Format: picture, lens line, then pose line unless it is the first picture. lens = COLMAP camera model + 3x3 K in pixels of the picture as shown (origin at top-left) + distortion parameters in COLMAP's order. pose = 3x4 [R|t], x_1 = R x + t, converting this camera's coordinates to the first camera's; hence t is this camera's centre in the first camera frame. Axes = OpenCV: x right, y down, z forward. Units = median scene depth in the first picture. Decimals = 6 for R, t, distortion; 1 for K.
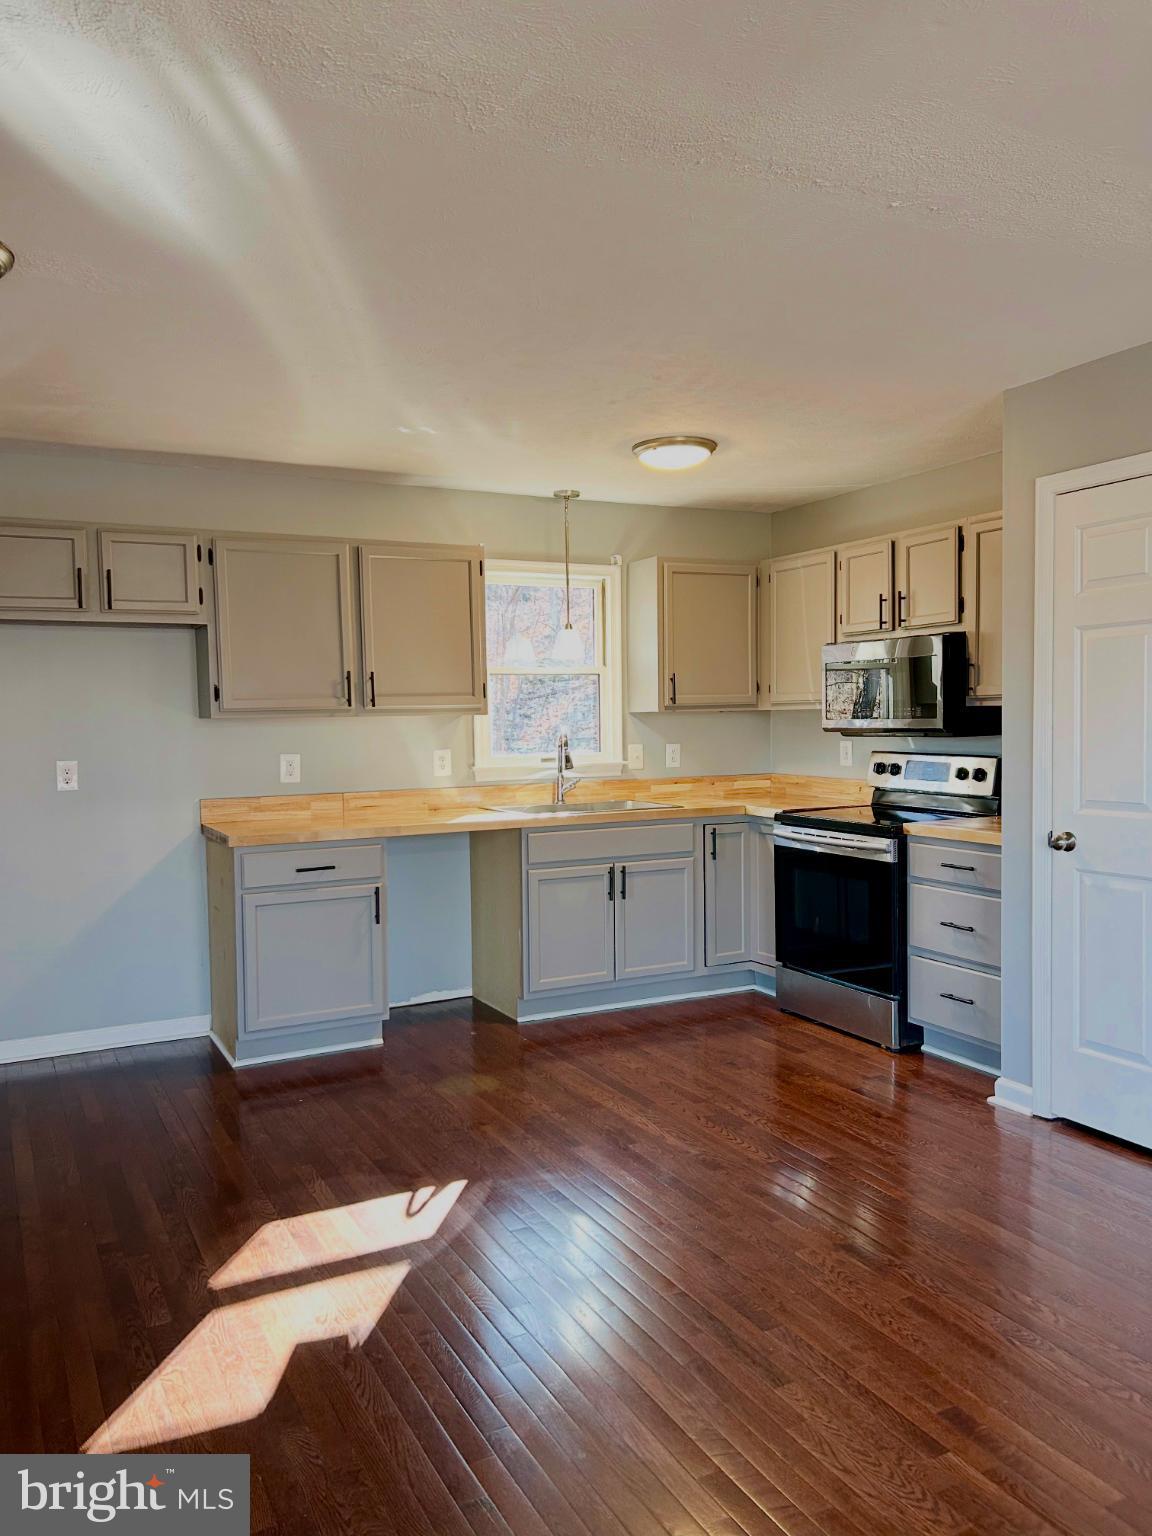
lens RADIAL K [[1155.7, 0, 576.2], [0, 1155.7, 774.0], [0, 0, 1]] dist [0.042407, -0.014684]
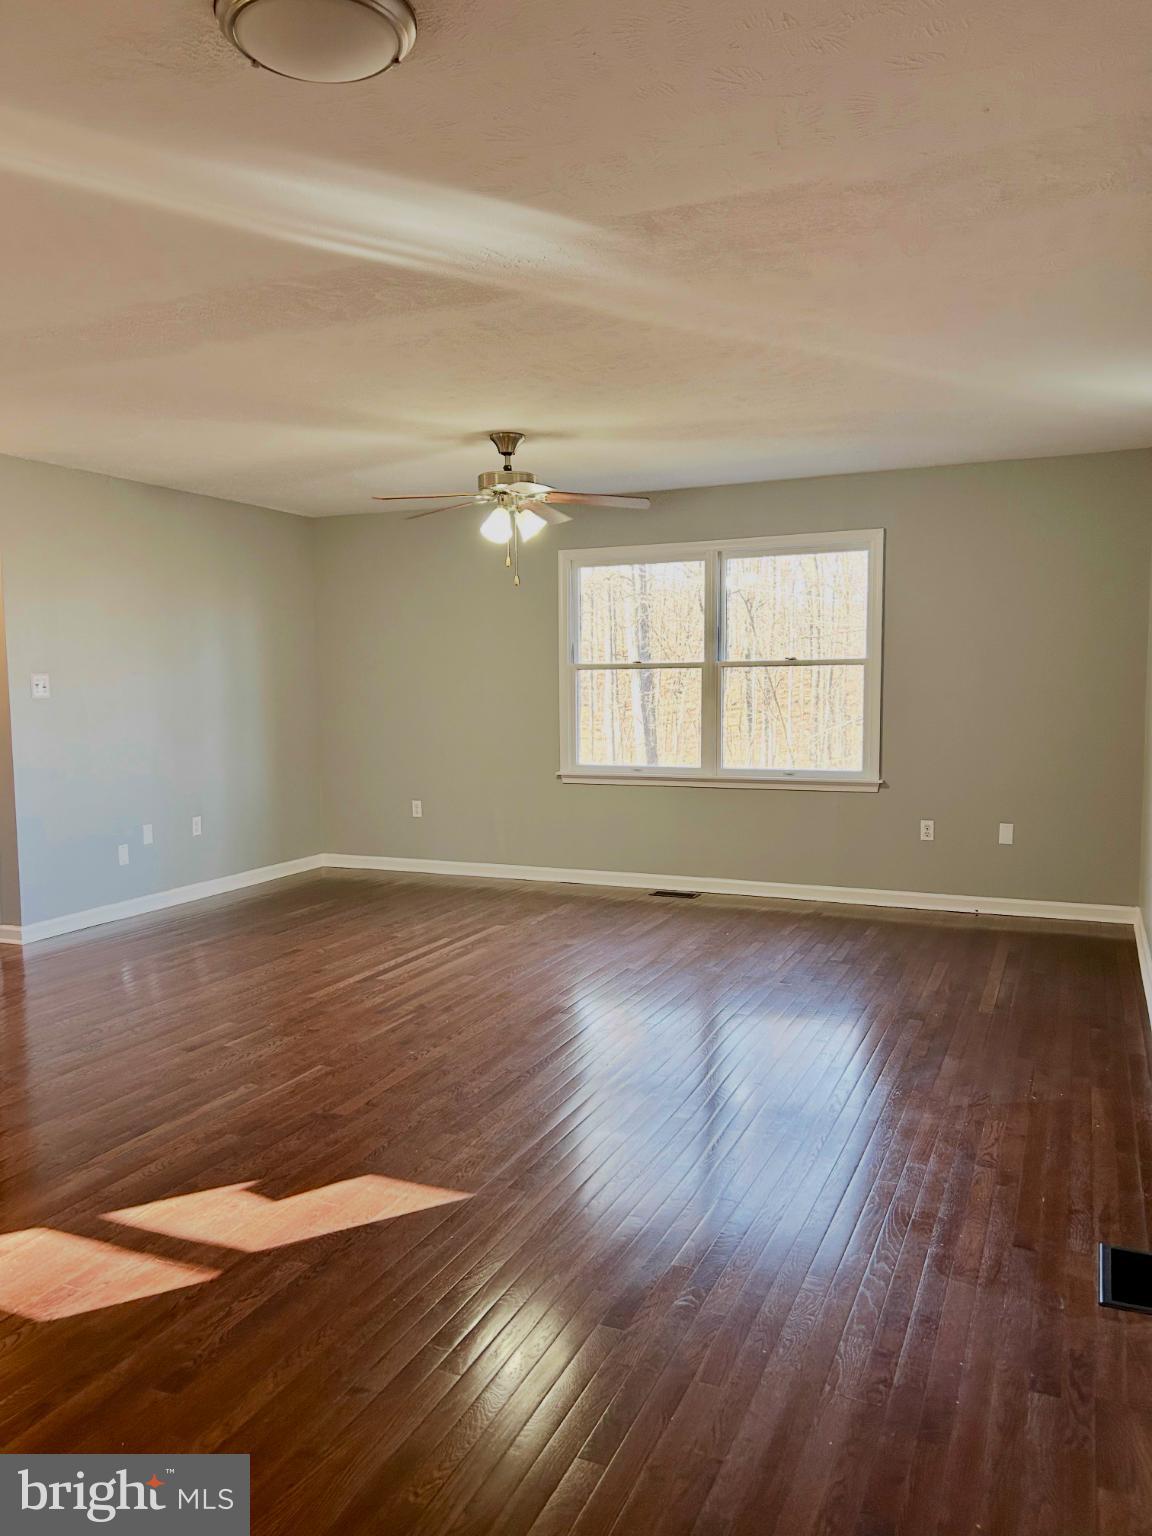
lens RADIAL K [[1155.7, 0, 586.4], [0, 1155.7, 770.0], [0, 0, 1]] dist [0.042407, -0.014684]
pose [[-0.636157, -0.042209, 0.770404, -0.767918], [0.060065, 0.992763, 0.103990, -0.026372], [-0.769218, 0.112428, -0.629018, 0.839005]]
